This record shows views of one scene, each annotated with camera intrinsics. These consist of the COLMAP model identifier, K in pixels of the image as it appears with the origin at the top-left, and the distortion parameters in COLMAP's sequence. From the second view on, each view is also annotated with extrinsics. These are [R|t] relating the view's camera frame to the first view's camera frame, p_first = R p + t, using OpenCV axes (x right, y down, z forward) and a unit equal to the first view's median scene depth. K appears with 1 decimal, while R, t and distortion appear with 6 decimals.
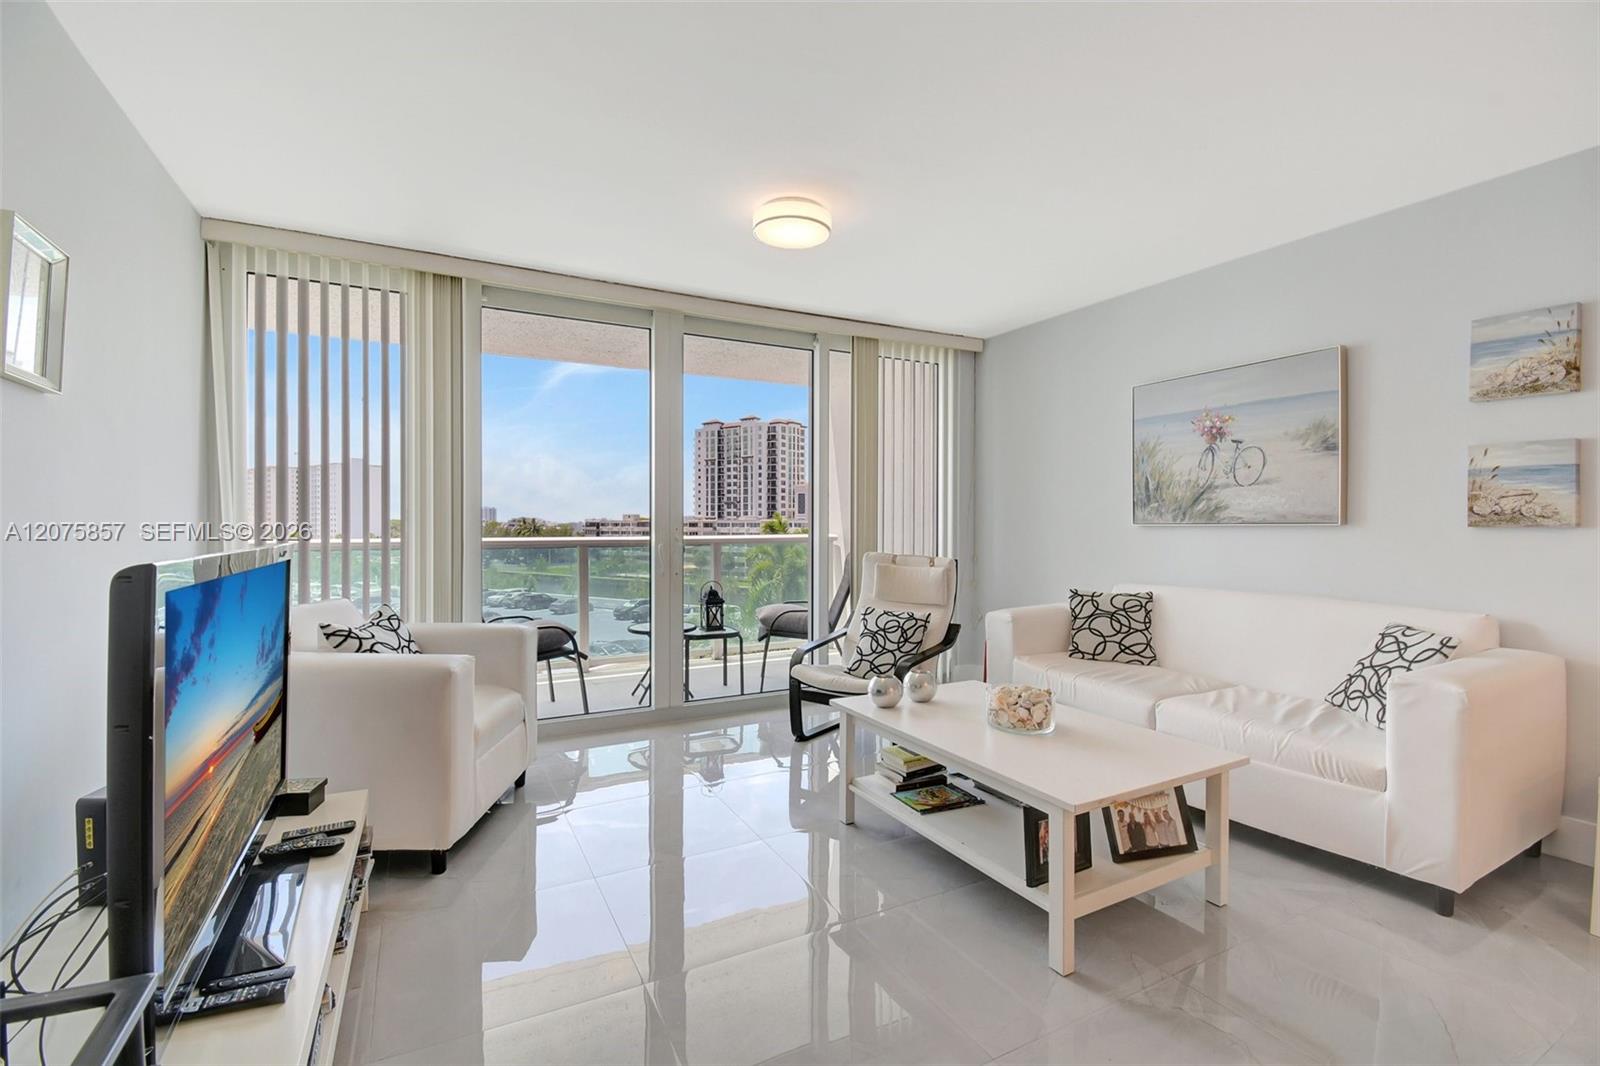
lens RADIAL K [[702.9, 0, 808.2], [0, 702.9, 527.2], [0, 0, 1]] dist [0.002036, -0.012084]
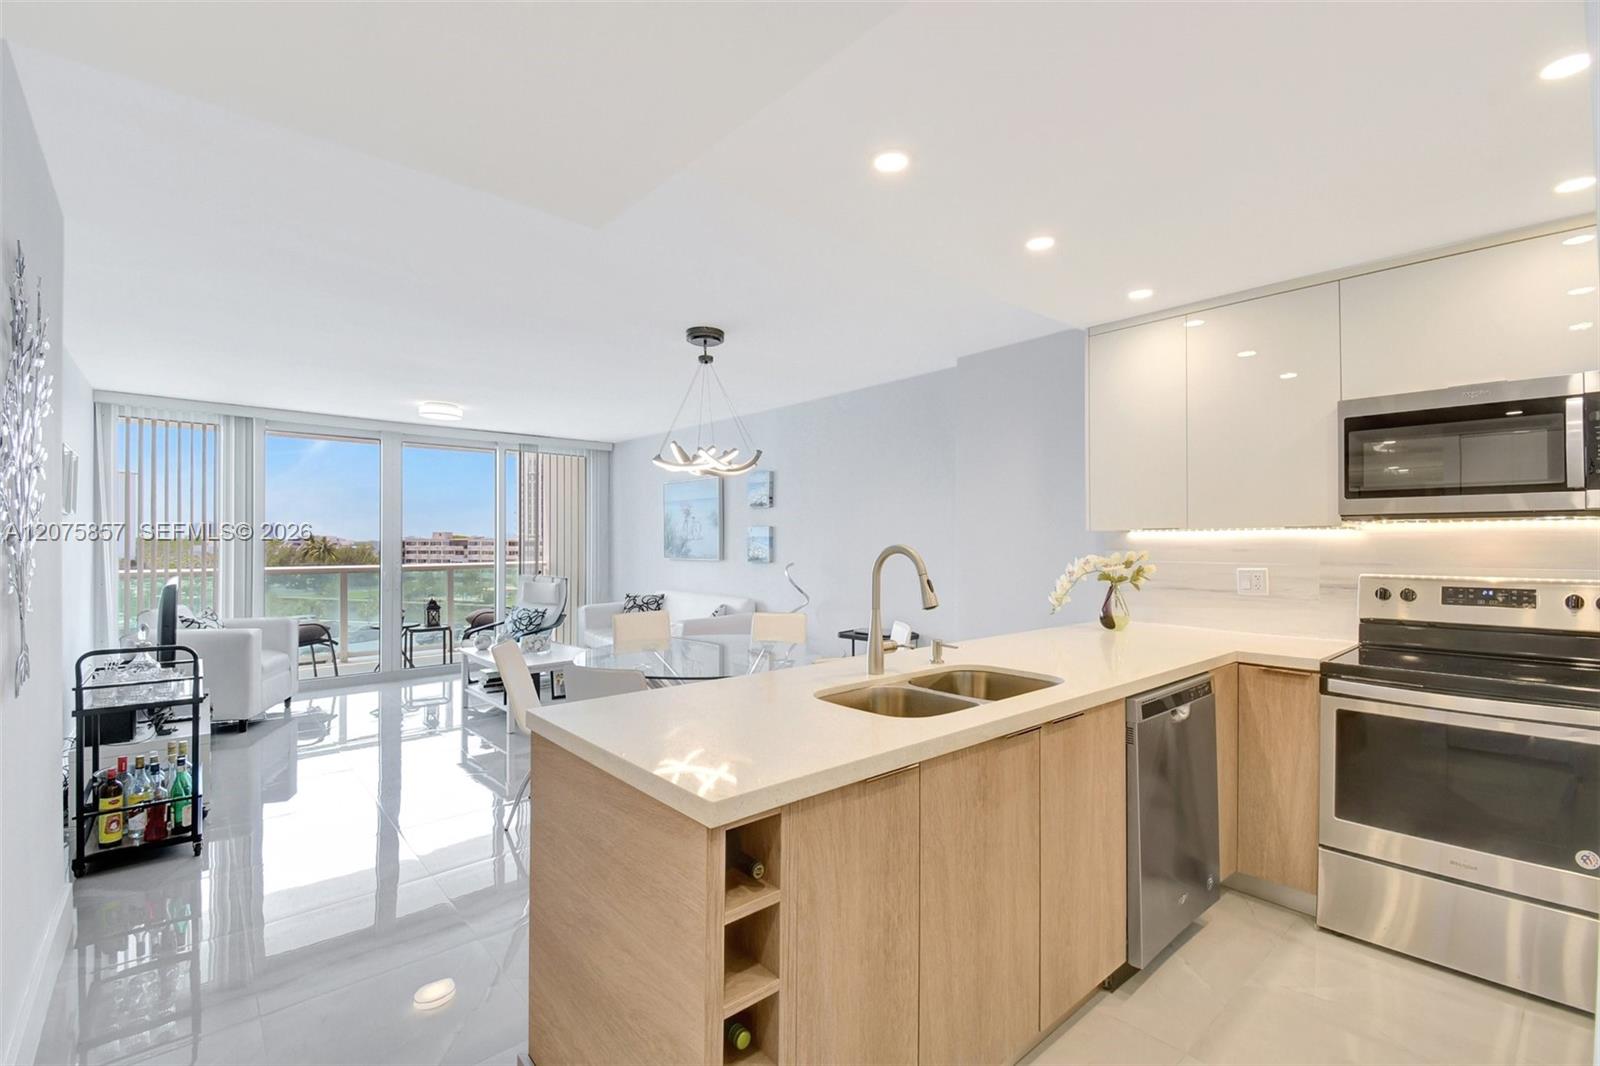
lens RADIAL K [[704.6, 0, 789.8], [0, 704.6, 527.3], [0, 0, 1]] dist [0.030744, -0.031382]
pose [[0.978428, 0.000529, 0.206588, 0.427429], [0.004568, 0.999697, -0.024192, -0.041264], [-0.206538, 0.024614, 0.978129, -0.951273]]
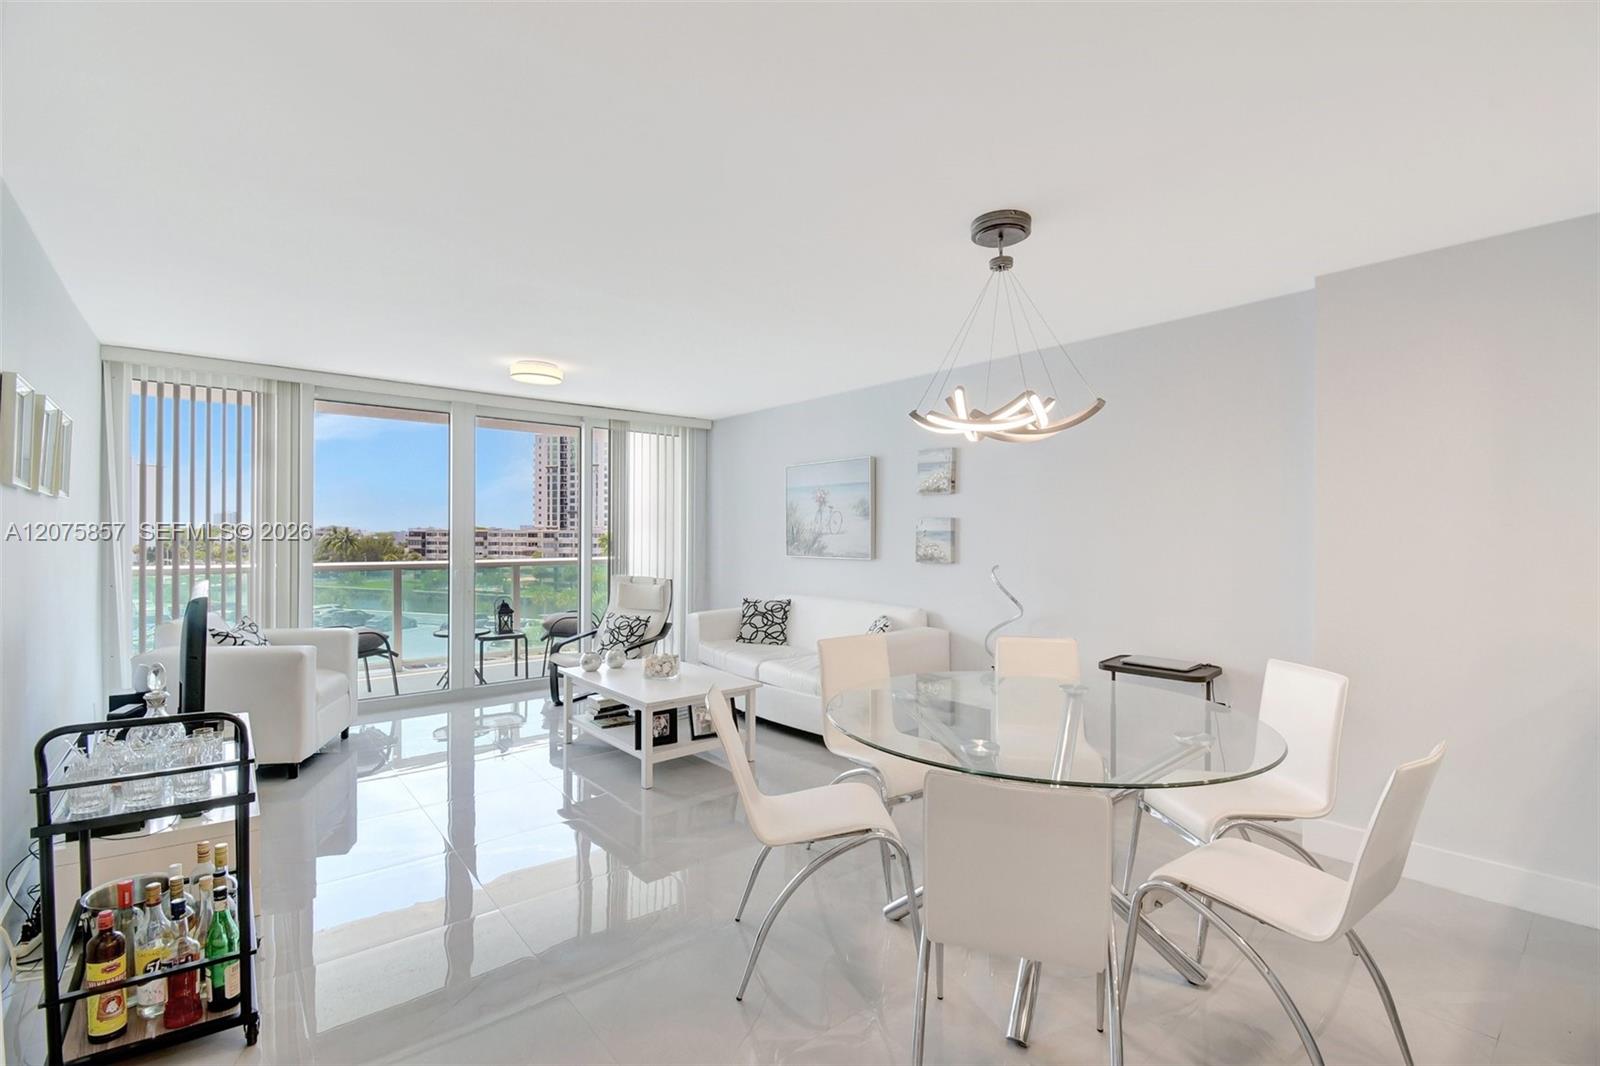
lens RADIAL K [[695.8, 0, 810.4], [0, 695.8, 534.0], [0, 0, 1]] dist [-0.000672, -0.012545]
pose [[0.976526, 0.003604, 0.215368, 0.195320], [-0.002420, 0.999980, -0.005761, -0.045779], [-0.215384, 0.005105, 0.976516, -0.539401]]
